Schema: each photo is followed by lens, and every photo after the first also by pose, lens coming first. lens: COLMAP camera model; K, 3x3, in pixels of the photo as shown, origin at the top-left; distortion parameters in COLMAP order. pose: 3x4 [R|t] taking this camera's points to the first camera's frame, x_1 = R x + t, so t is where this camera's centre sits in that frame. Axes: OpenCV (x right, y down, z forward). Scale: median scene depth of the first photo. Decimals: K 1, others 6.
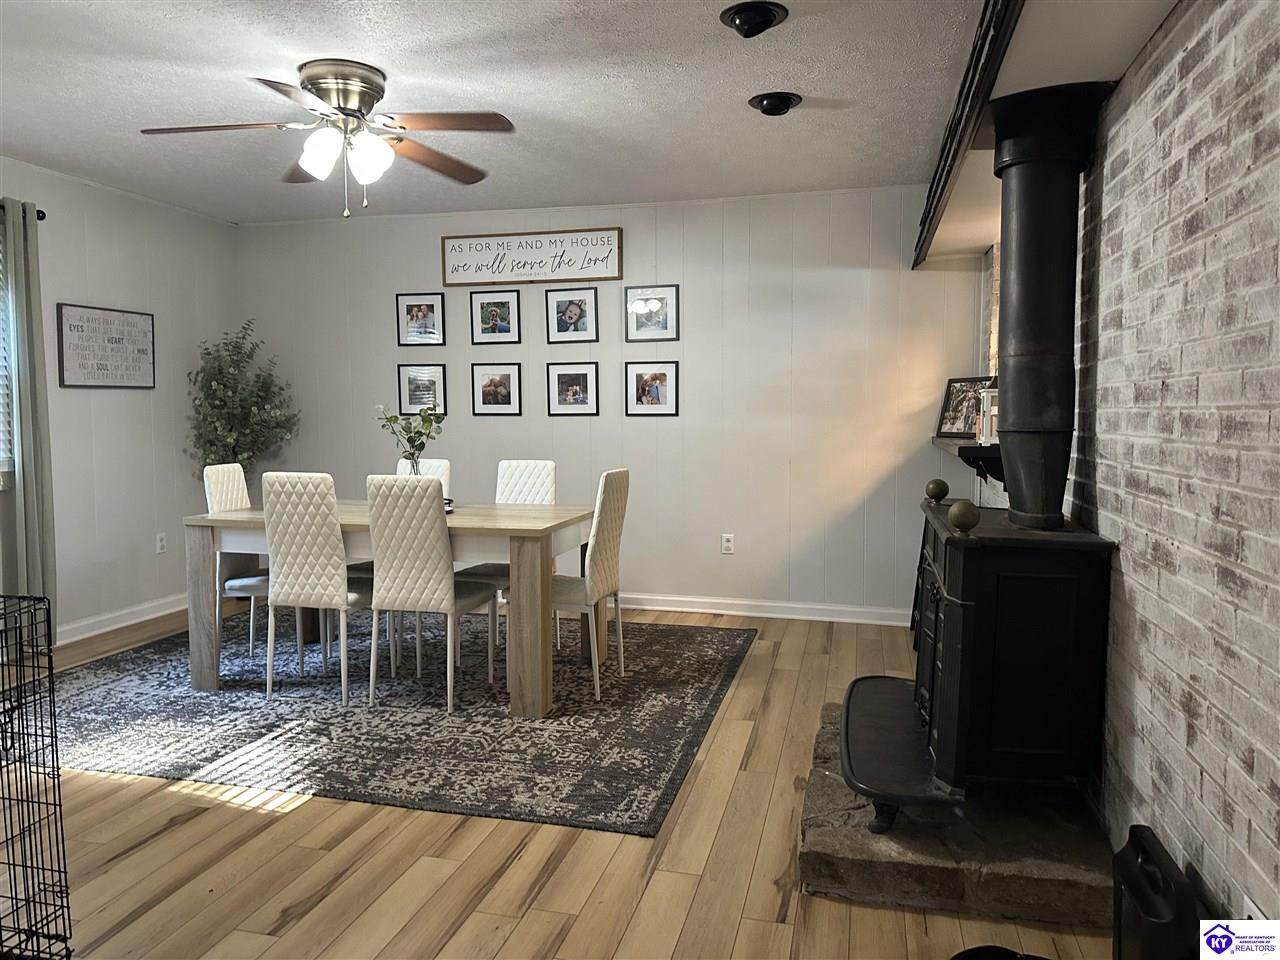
lens RADIAL K [[890.0, 0, 640.0], [0, 890.0, 480.0], [0, 0, 1]] dist [-0.001405, -0.003285]
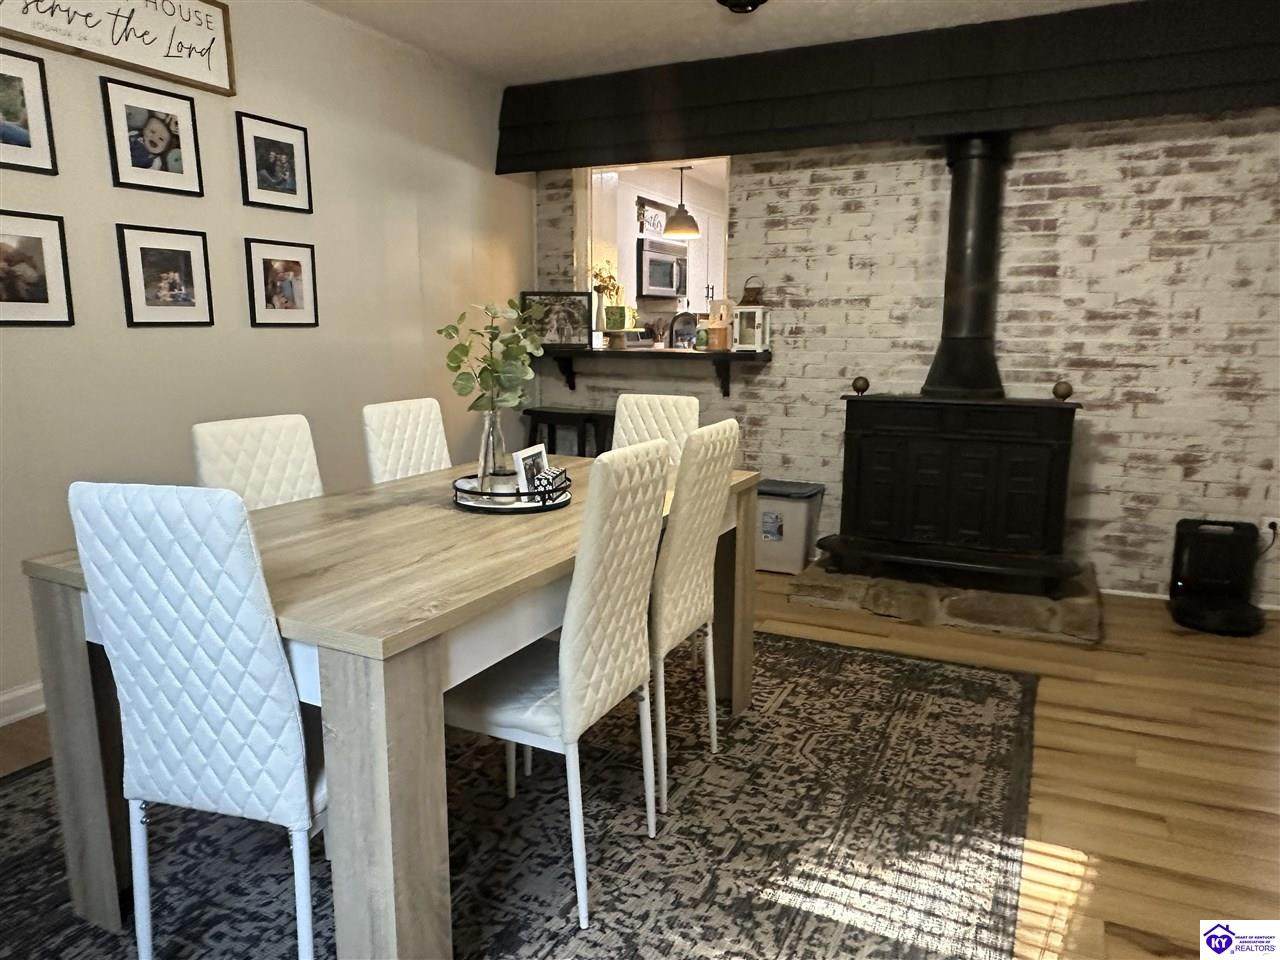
lens RADIAL K [[902.0, 0, 640.0], [0, 902.0, 480.0], [0, 0, 1]] dist [0.003564, 0.001198]
pose [[0.207185, -0.161426, 0.964892, -0.897689], [0.083319, 0.985621, 0.147003, -0.055799], [-0.974747, 0.049937, 0.217656, 0.925935]]
